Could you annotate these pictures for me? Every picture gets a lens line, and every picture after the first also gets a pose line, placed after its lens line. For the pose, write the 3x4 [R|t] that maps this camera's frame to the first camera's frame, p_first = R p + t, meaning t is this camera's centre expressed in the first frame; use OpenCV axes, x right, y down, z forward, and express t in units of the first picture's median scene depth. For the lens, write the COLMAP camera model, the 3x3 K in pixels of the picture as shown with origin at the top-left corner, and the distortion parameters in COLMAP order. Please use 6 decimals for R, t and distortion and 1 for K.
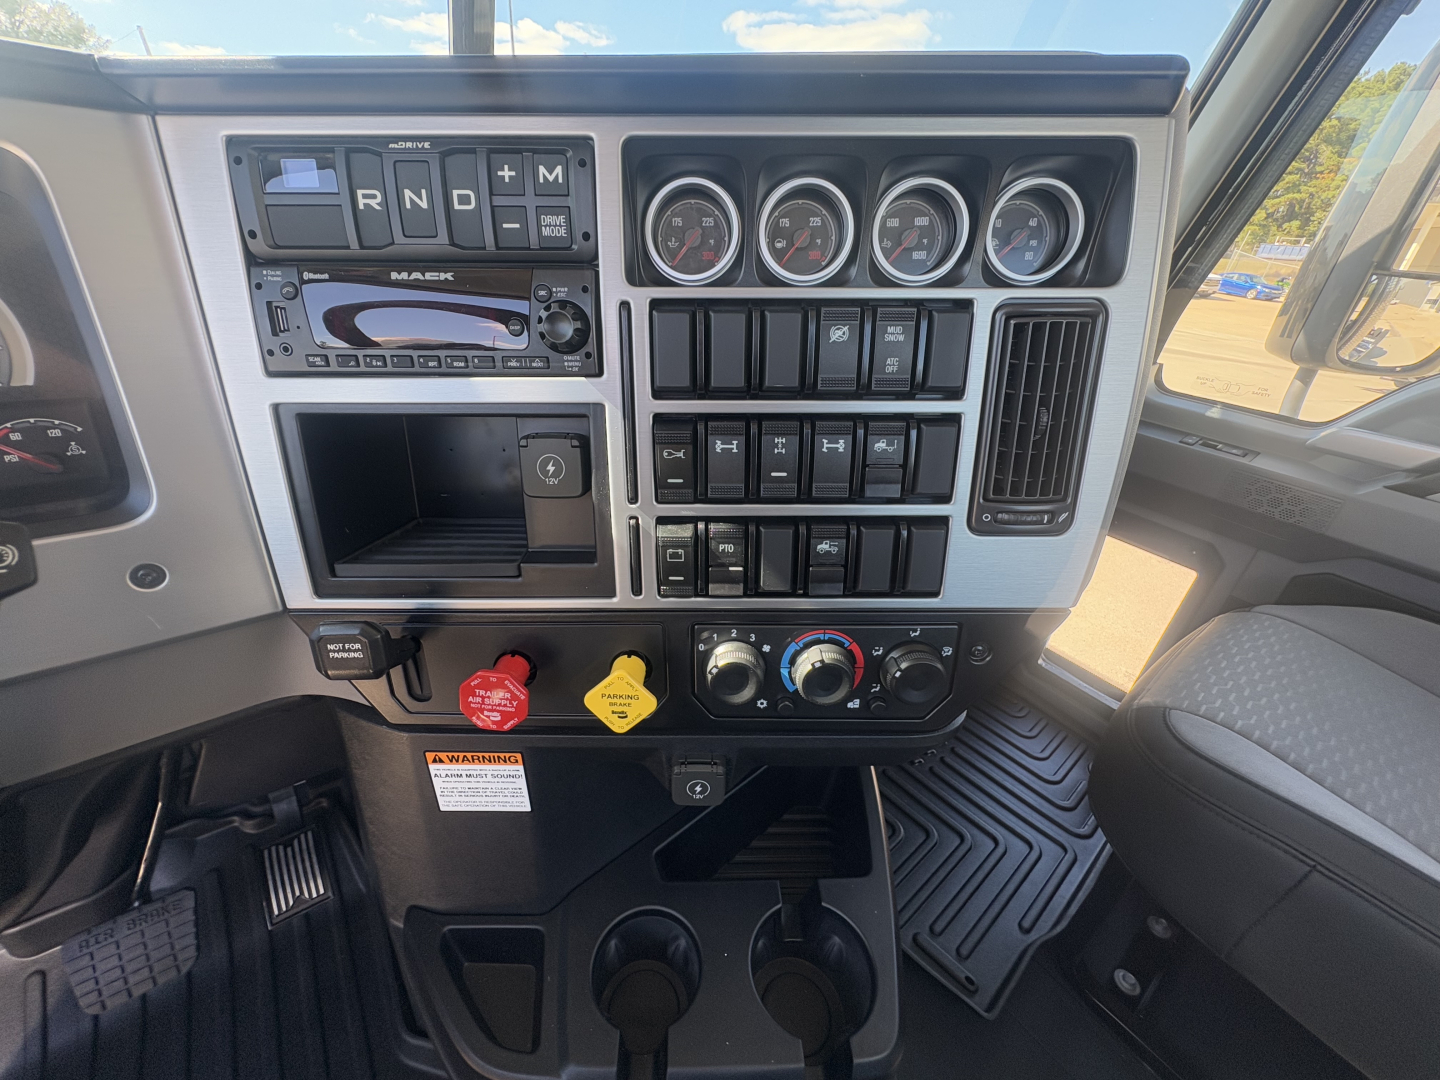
lens RADIAL K [[574.9, 0, 720.0], [0, 574.9, 540.0], [0, 0, 1]] dist [0.001606, 0.000259]
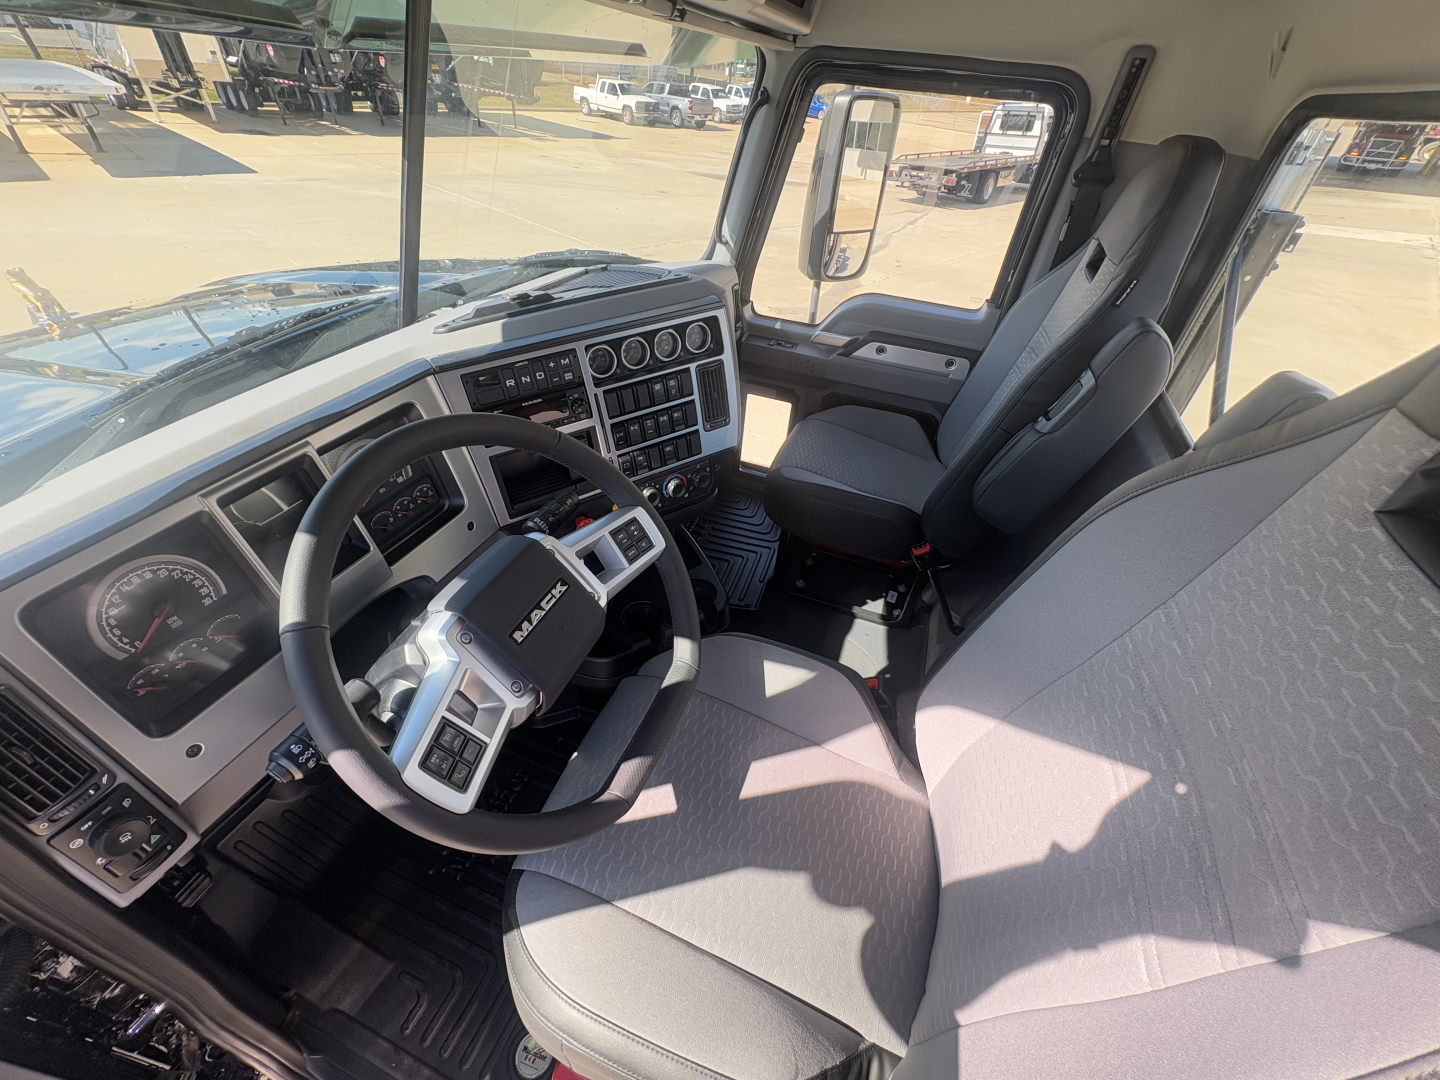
lens RADIAL K [[566.2, 0, 720.0], [0, 566.2, 540.0], [0, 0, 1]] dist [0.000832, -0.000039]
pose [[0.844895, -0.355989, 0.399278, -1.064082], [0.260716, 0.925795, 0.273734, -0.321408], [-0.467096, -0.127178, 0.875012, -2.061925]]
